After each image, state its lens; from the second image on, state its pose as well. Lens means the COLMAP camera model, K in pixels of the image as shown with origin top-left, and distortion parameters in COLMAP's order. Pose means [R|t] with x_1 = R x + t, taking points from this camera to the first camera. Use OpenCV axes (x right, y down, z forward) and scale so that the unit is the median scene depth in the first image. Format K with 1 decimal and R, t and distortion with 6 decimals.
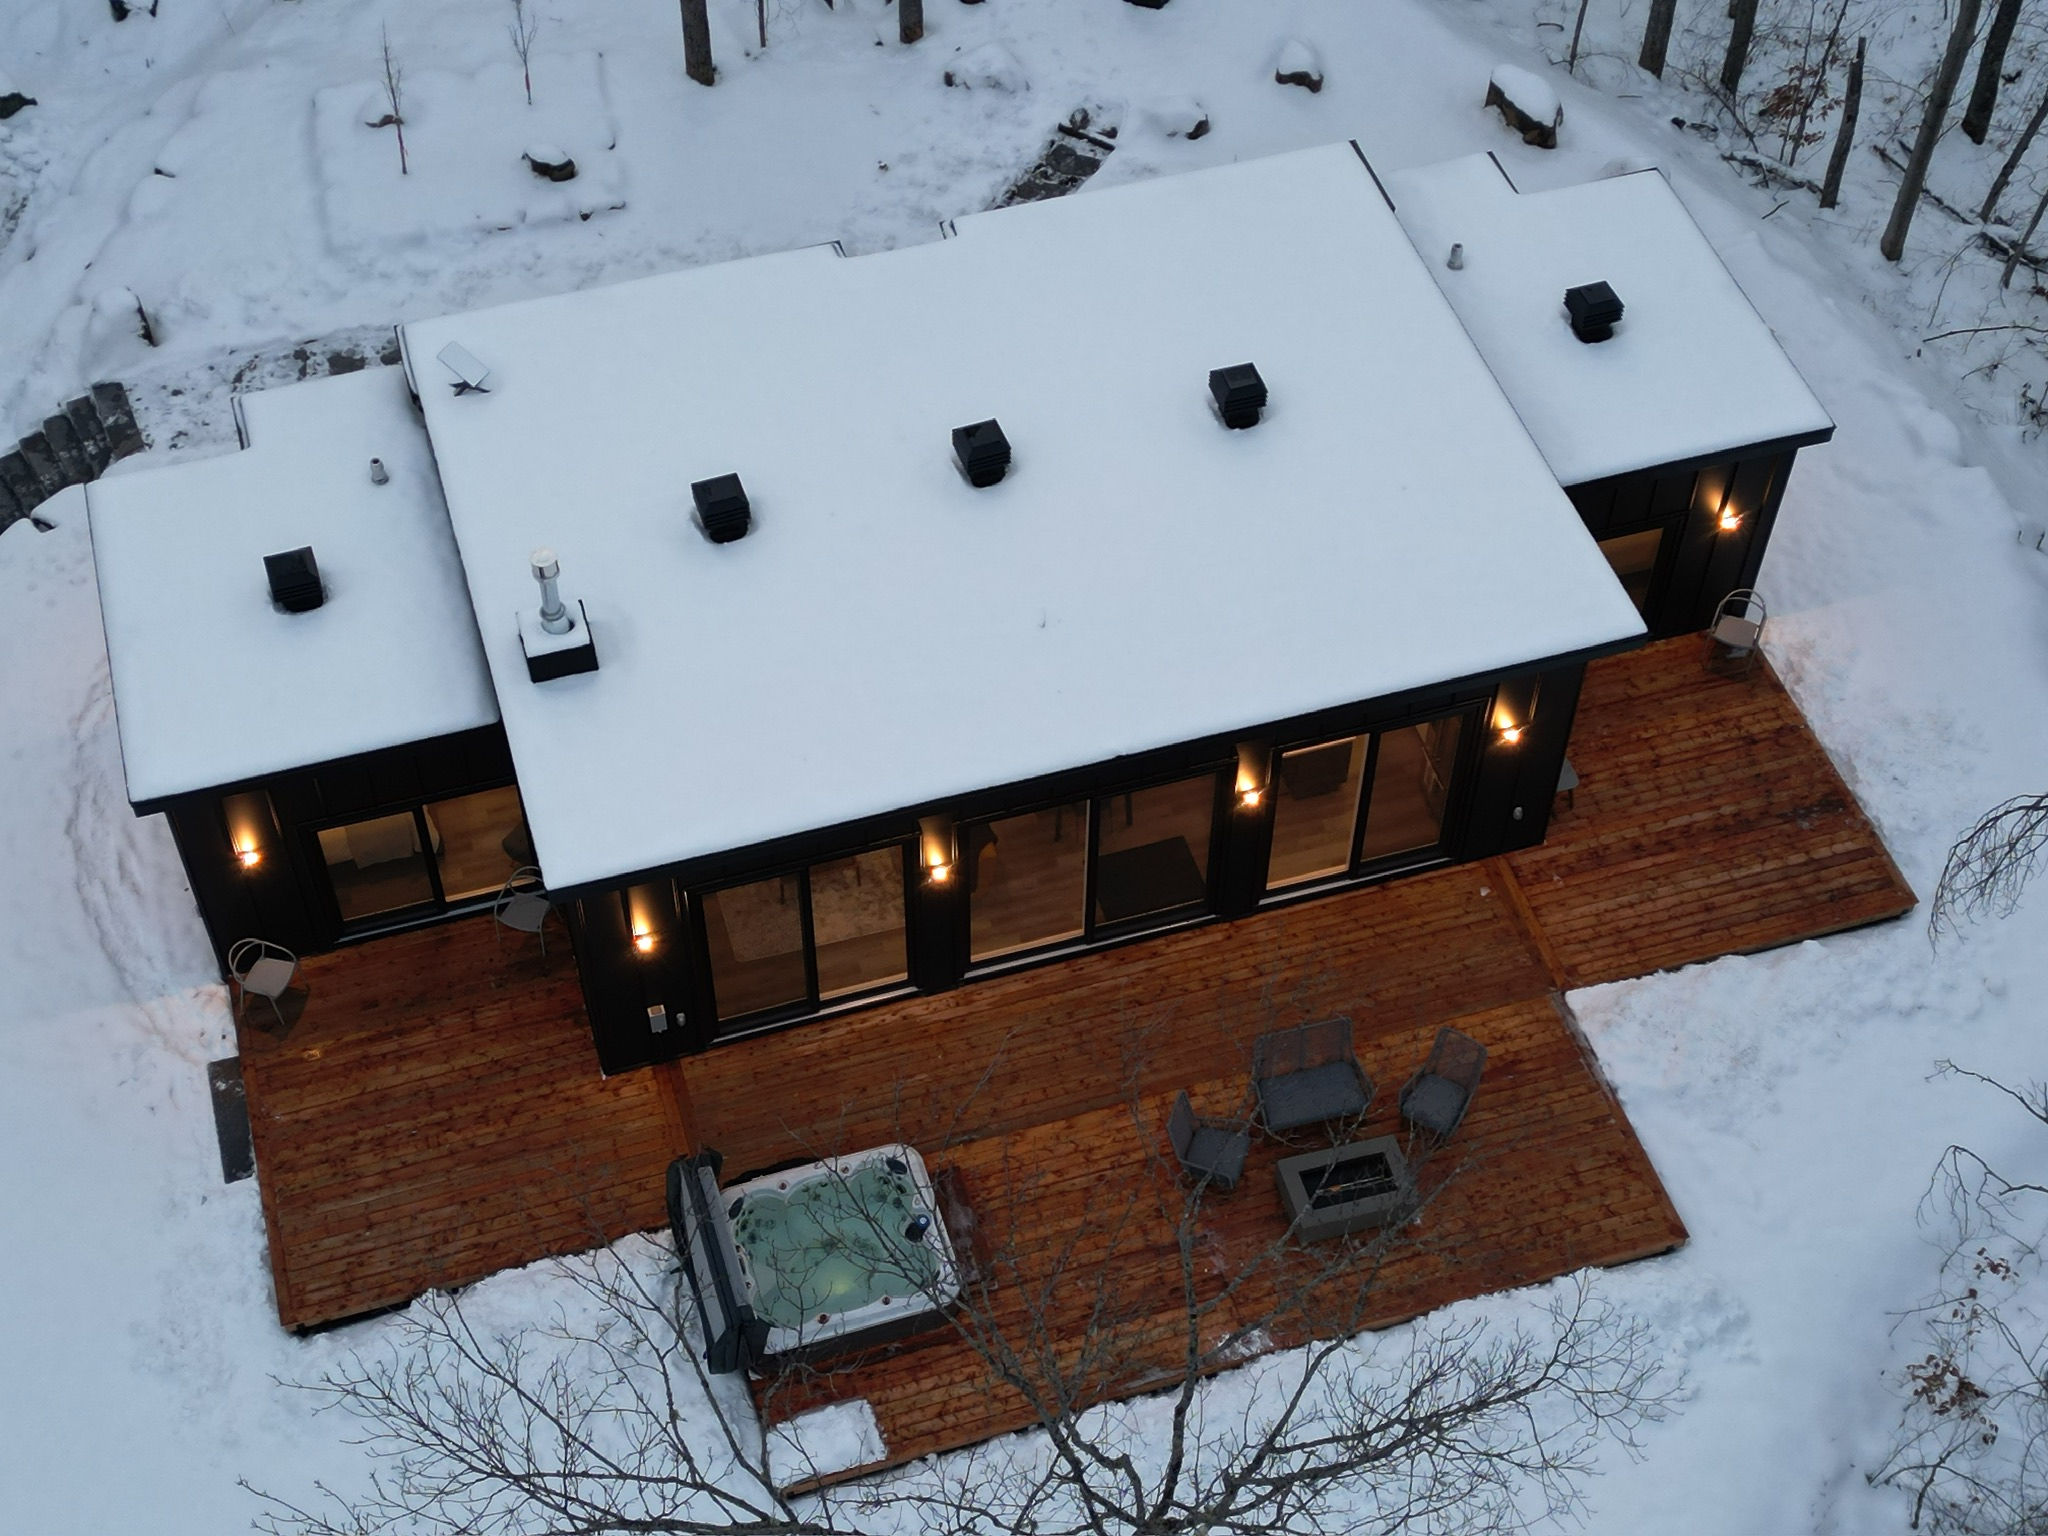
lens RADIAL K [[2787.4, 0, 1024.0], [0, 2787.4, 768.0], [0, 0, 1]] dist [0.137753, -0.051698]
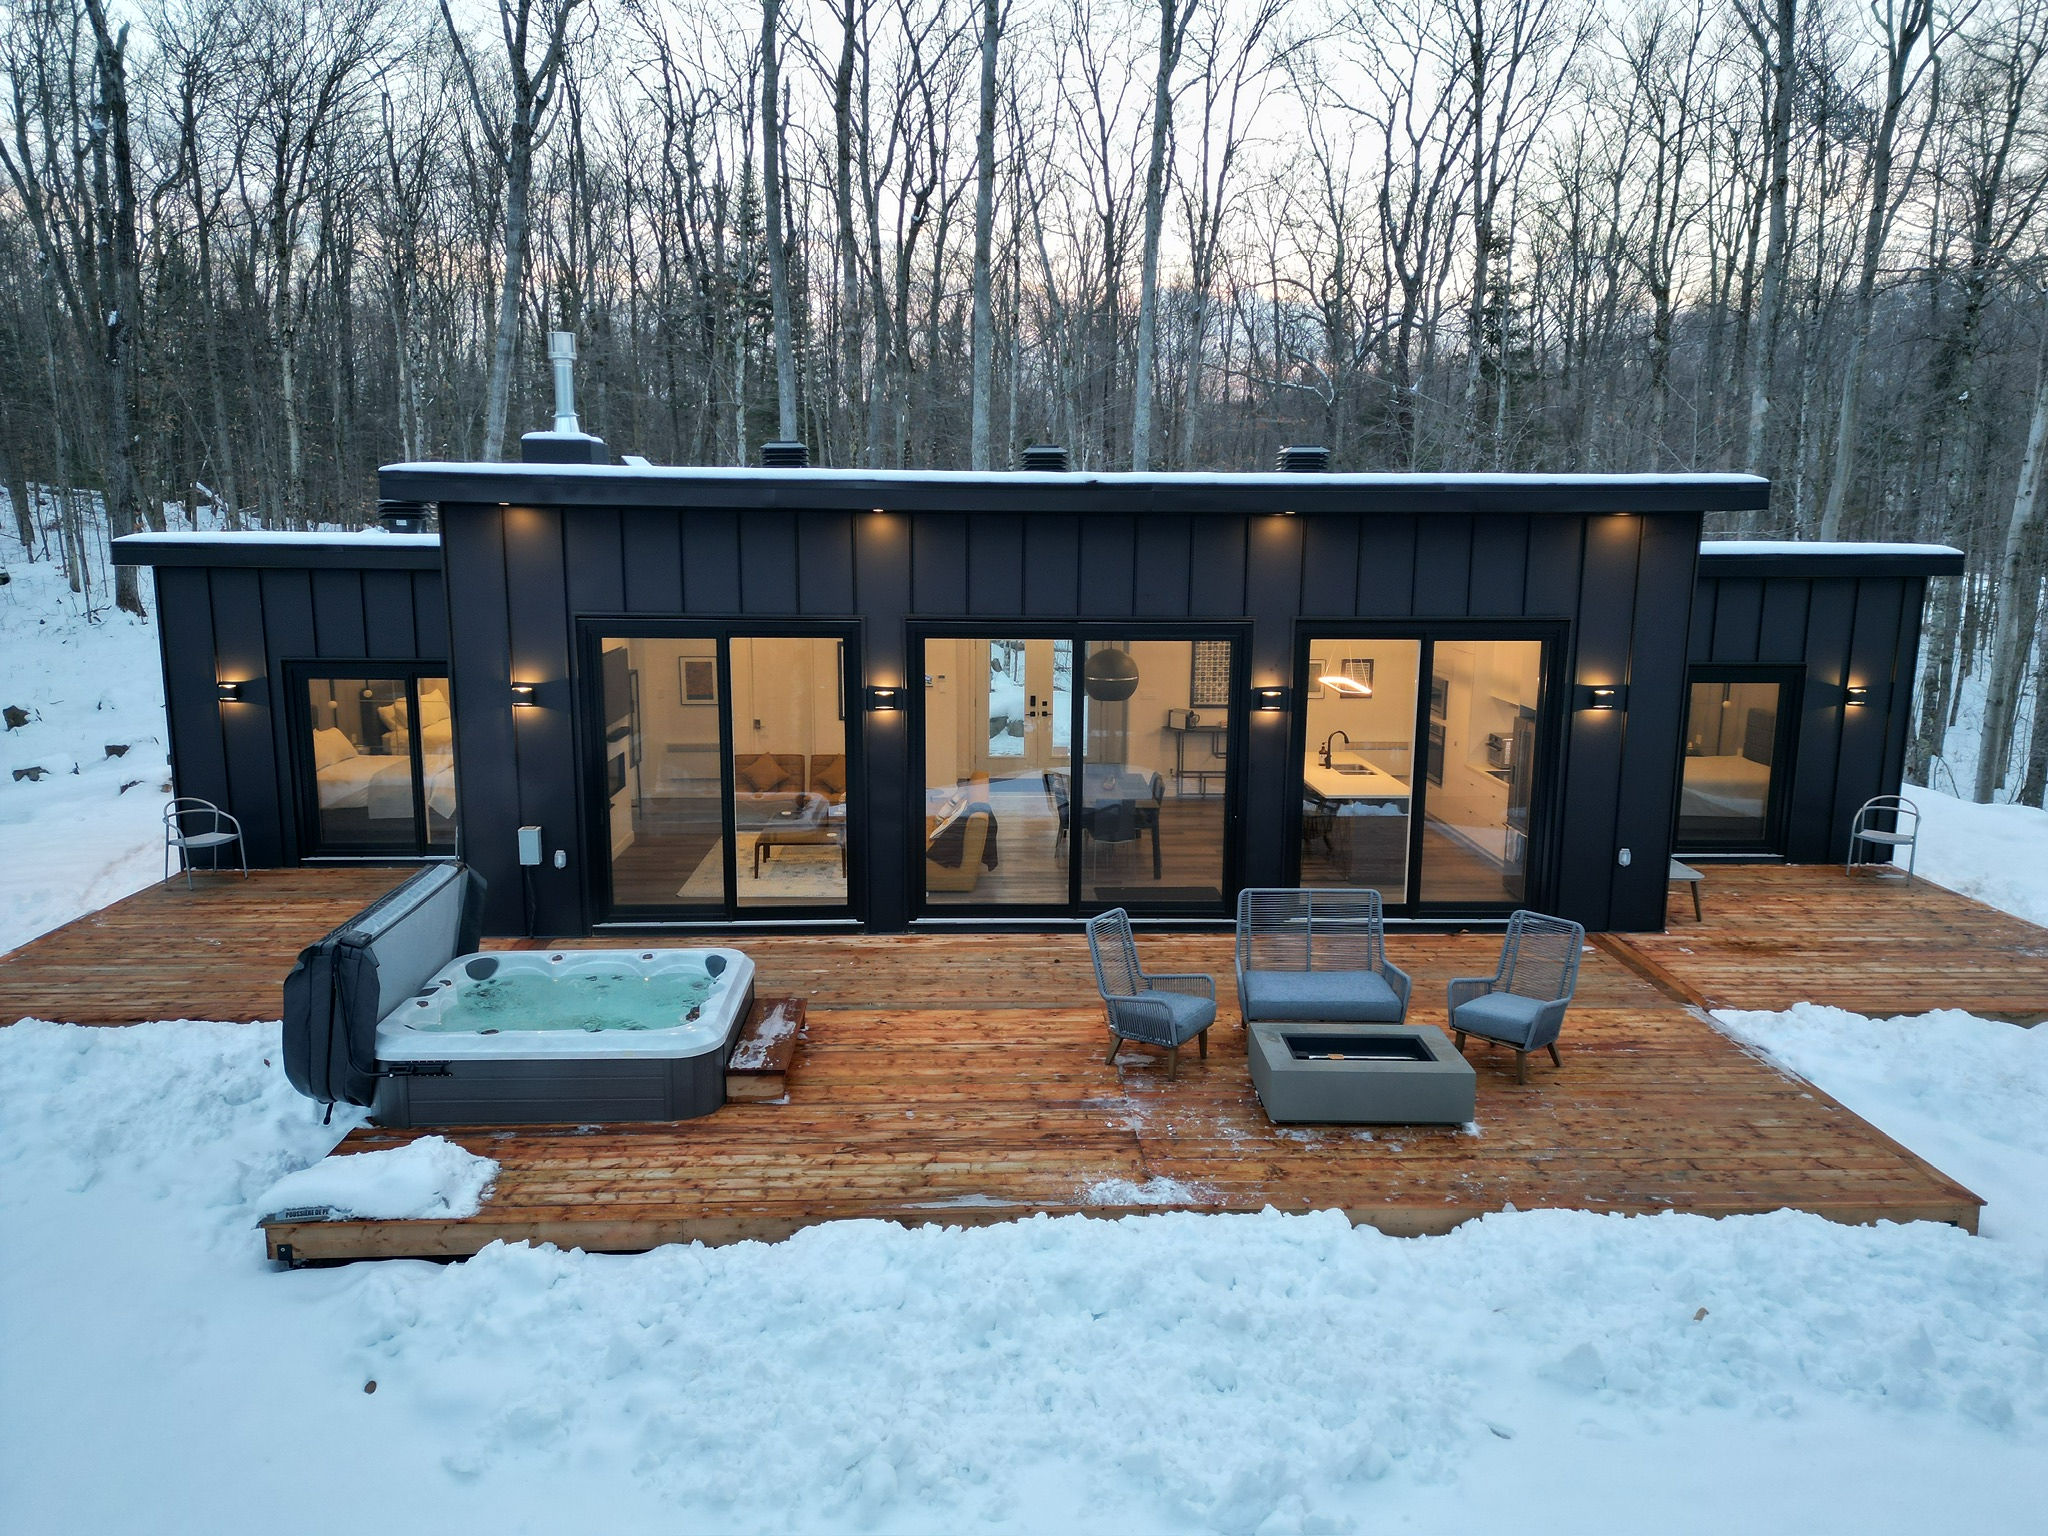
lens RADIAL K [[1431.4, 0, 1024.0], [0, 1431.4, 768.0], [0, 0, 1]] dist [0.040328, 0.000432]
pose [[0.966820, 0.036515, -0.252836, 0.119151], [-0.189792, 0.765151, -0.615242, 0.305458], [0.170992, 0.642814, 0.746694, 0.679319]]
